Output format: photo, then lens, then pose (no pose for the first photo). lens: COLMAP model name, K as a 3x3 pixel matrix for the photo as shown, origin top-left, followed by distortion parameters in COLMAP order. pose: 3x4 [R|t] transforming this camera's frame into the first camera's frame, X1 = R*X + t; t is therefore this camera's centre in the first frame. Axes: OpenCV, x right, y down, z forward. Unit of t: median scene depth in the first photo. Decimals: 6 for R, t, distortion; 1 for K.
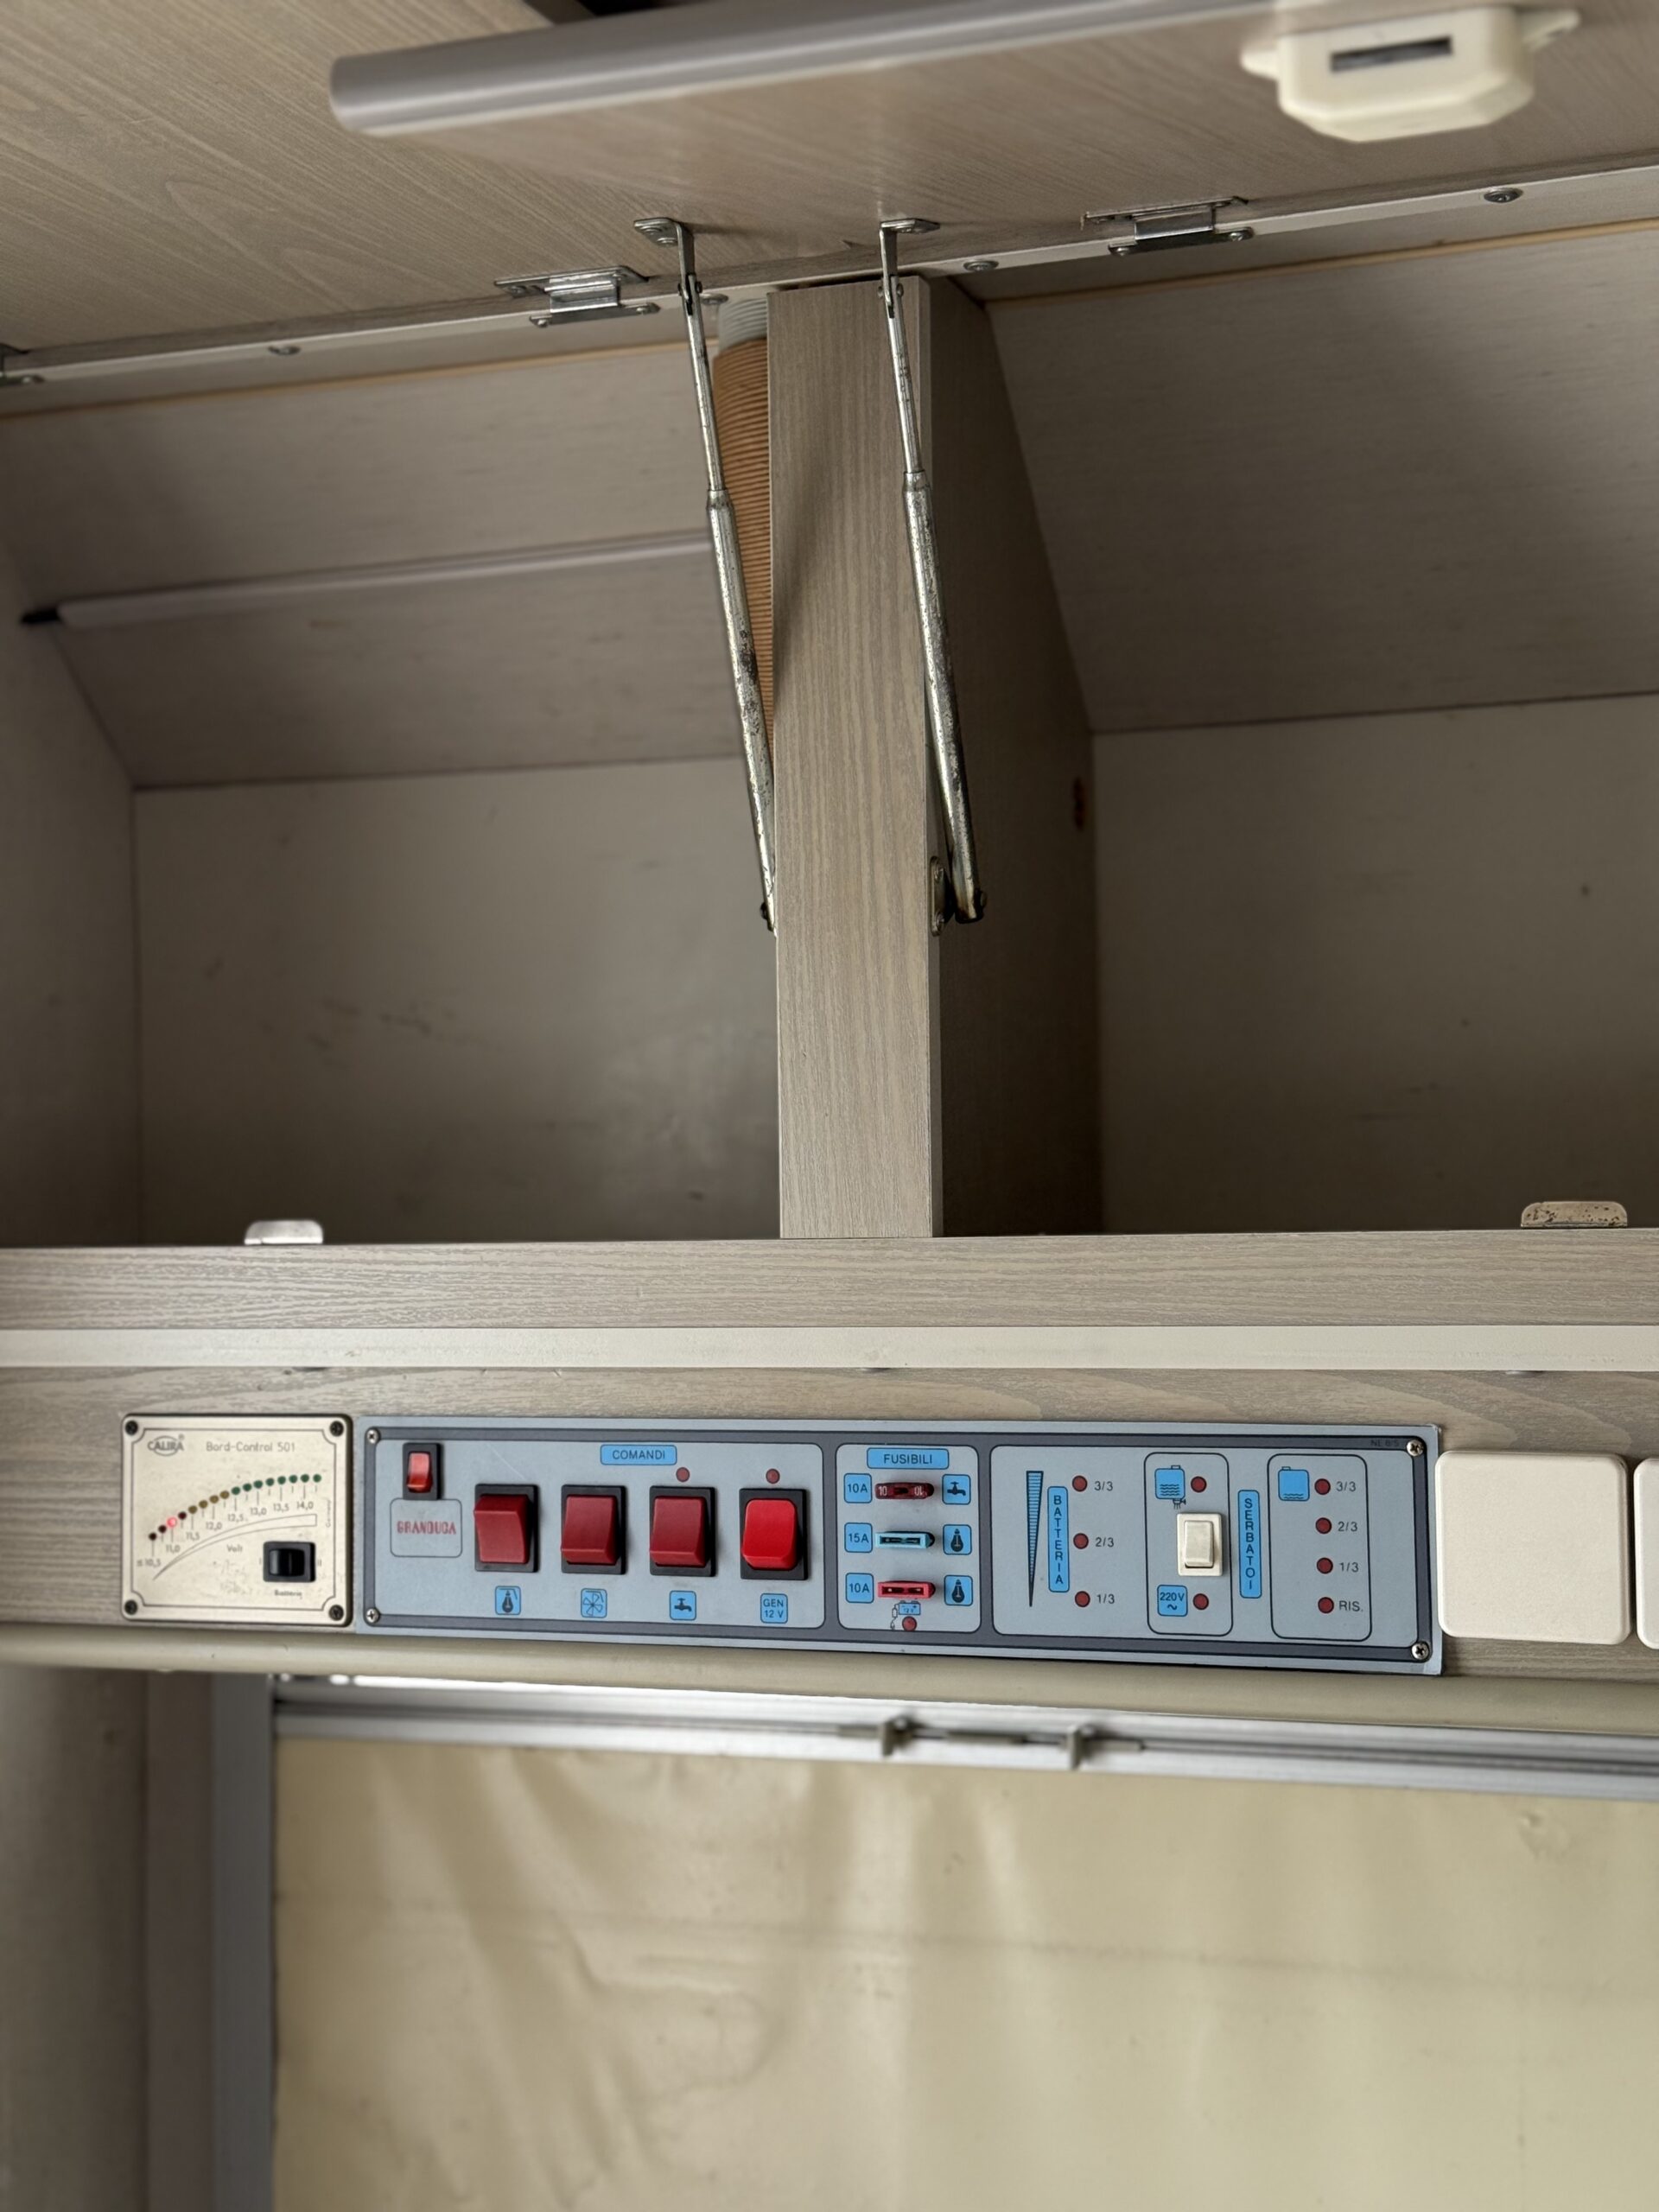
lens RADIAL K [[3105.5, 0, 829.5], [0, 3105.5, 1106.0], [0, 0, 1]] dist [0.153898, -0.343458]
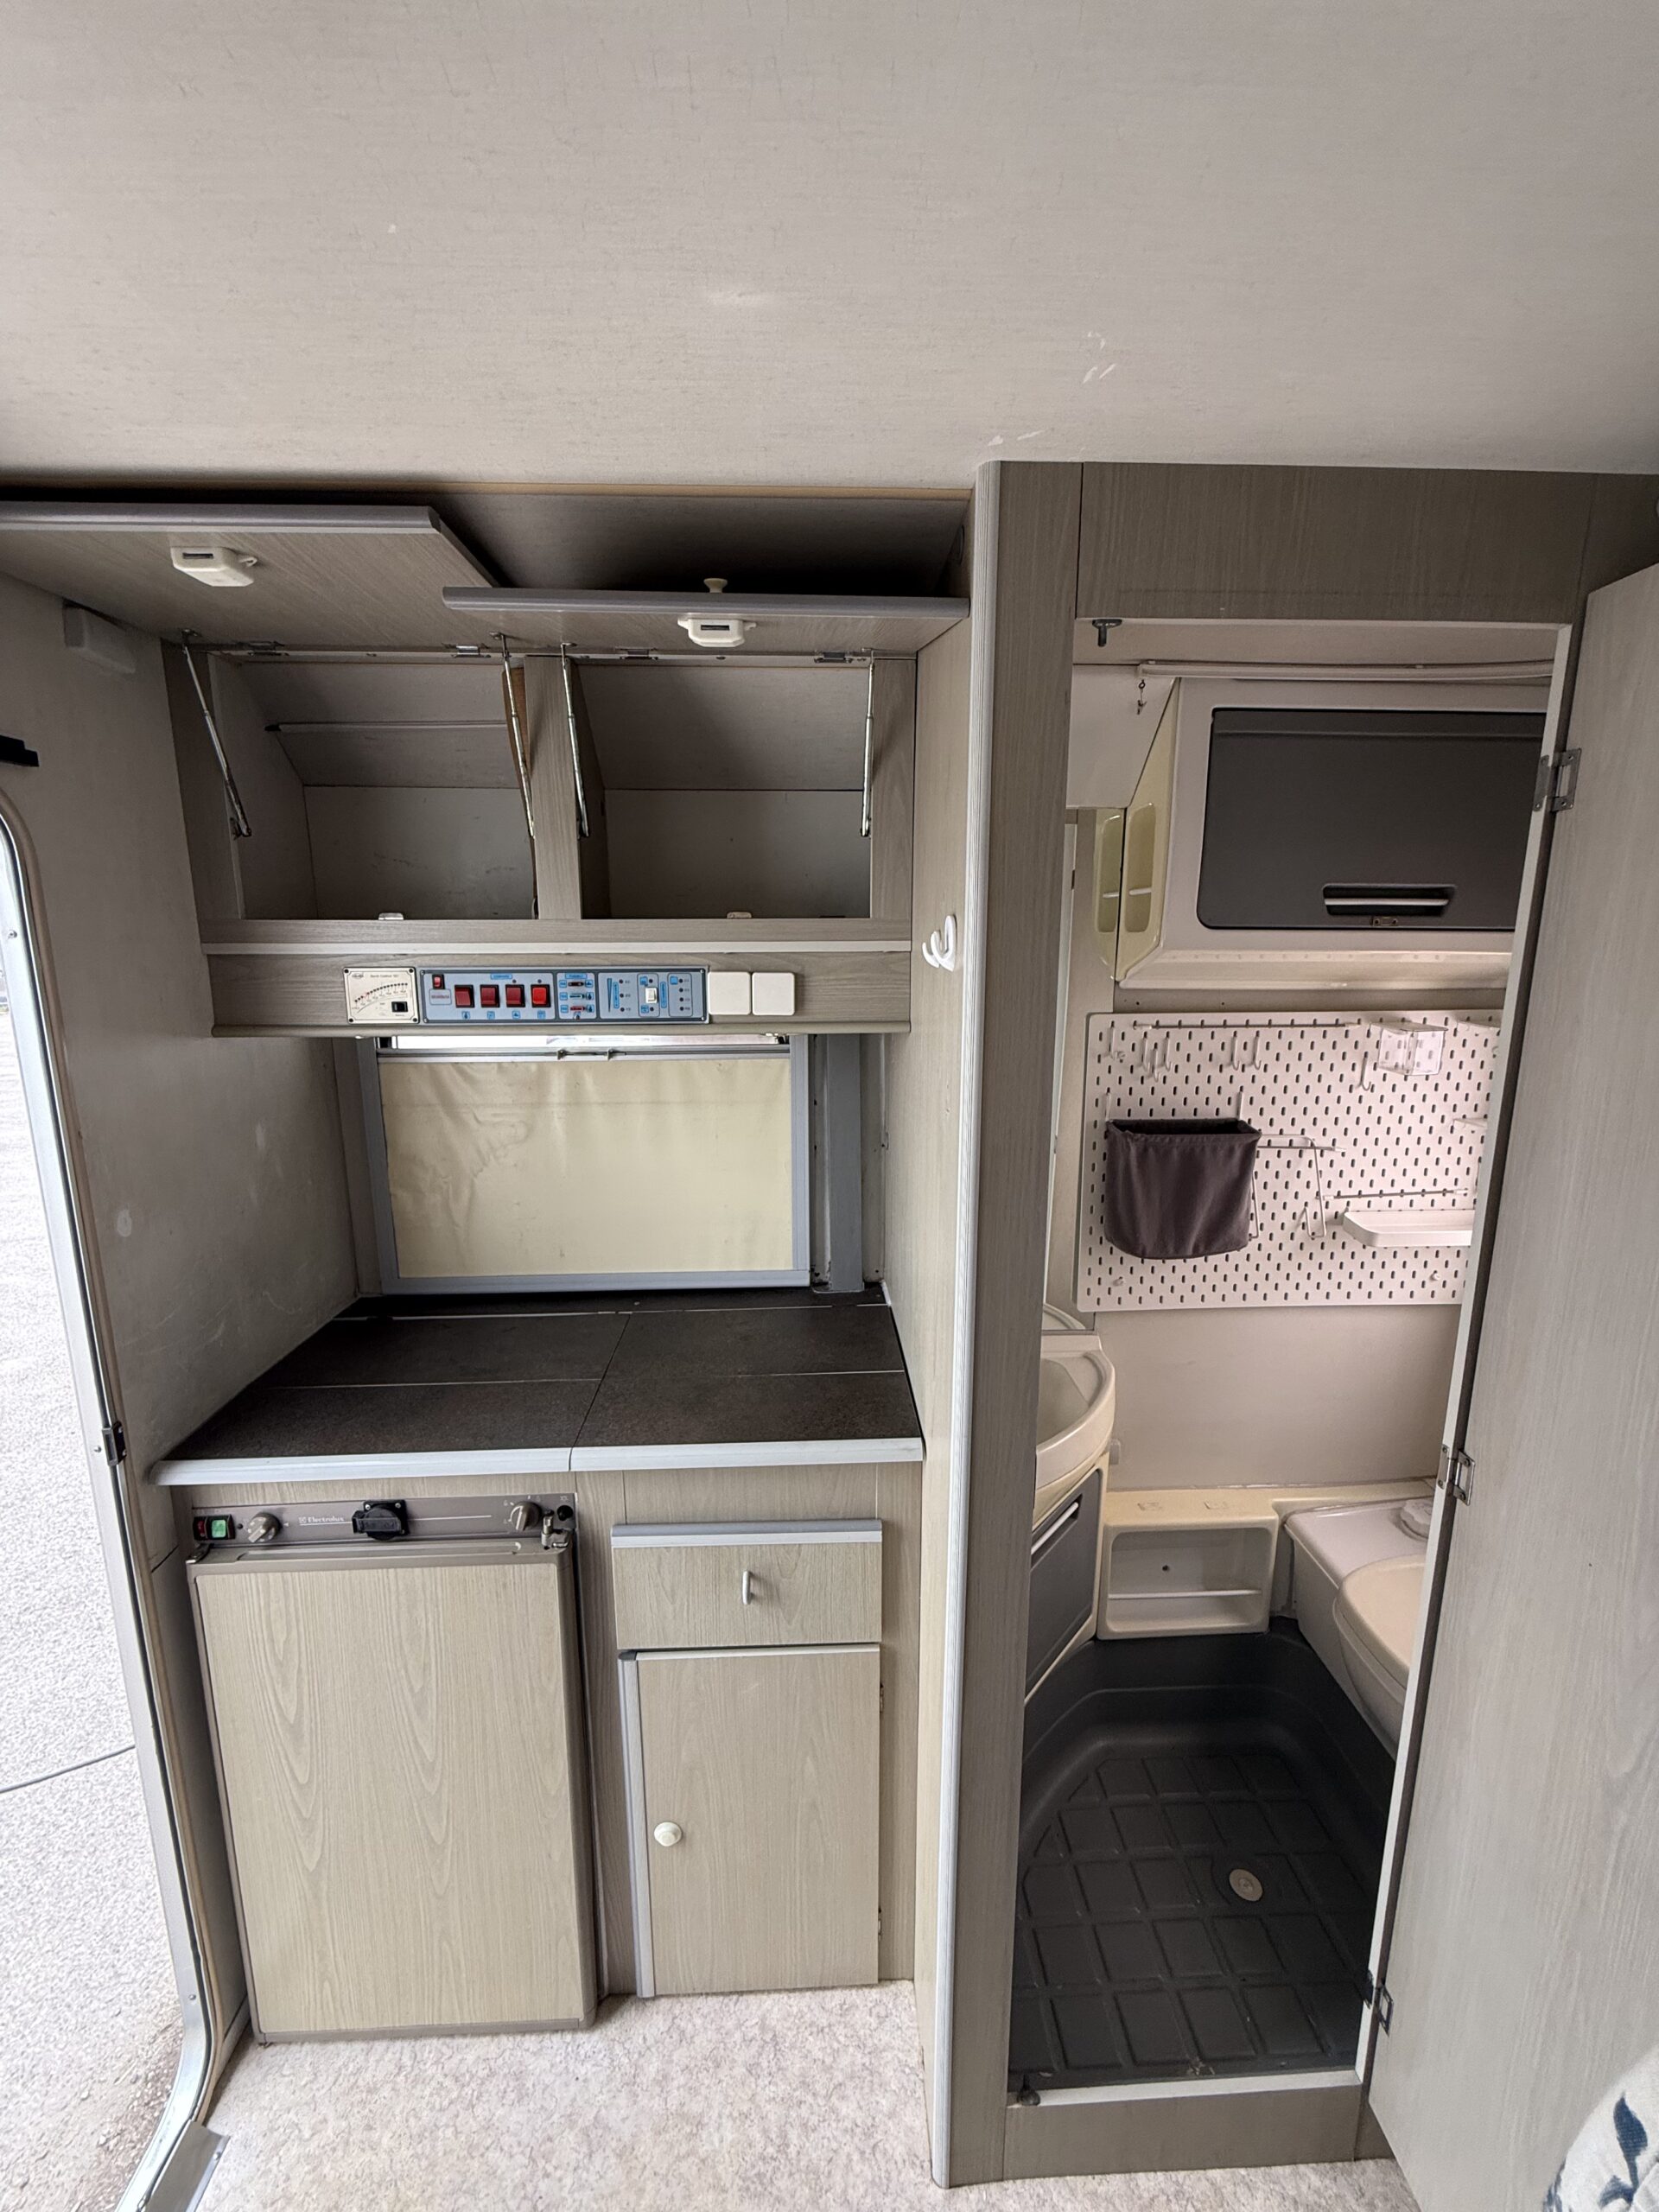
lens RADIAL K [[900.4, 0, 829.5], [0, 900.4, 1106.0], [0, 0, 1]] dist [0.001300, 0.000275]
pose [[0.922757, -0.057359, 0.381090, -0.123768], [-0.023314, 0.978742, 0.203766, 0.033159], [-0.384676, -0.196911, 0.901804, -0.197358]]
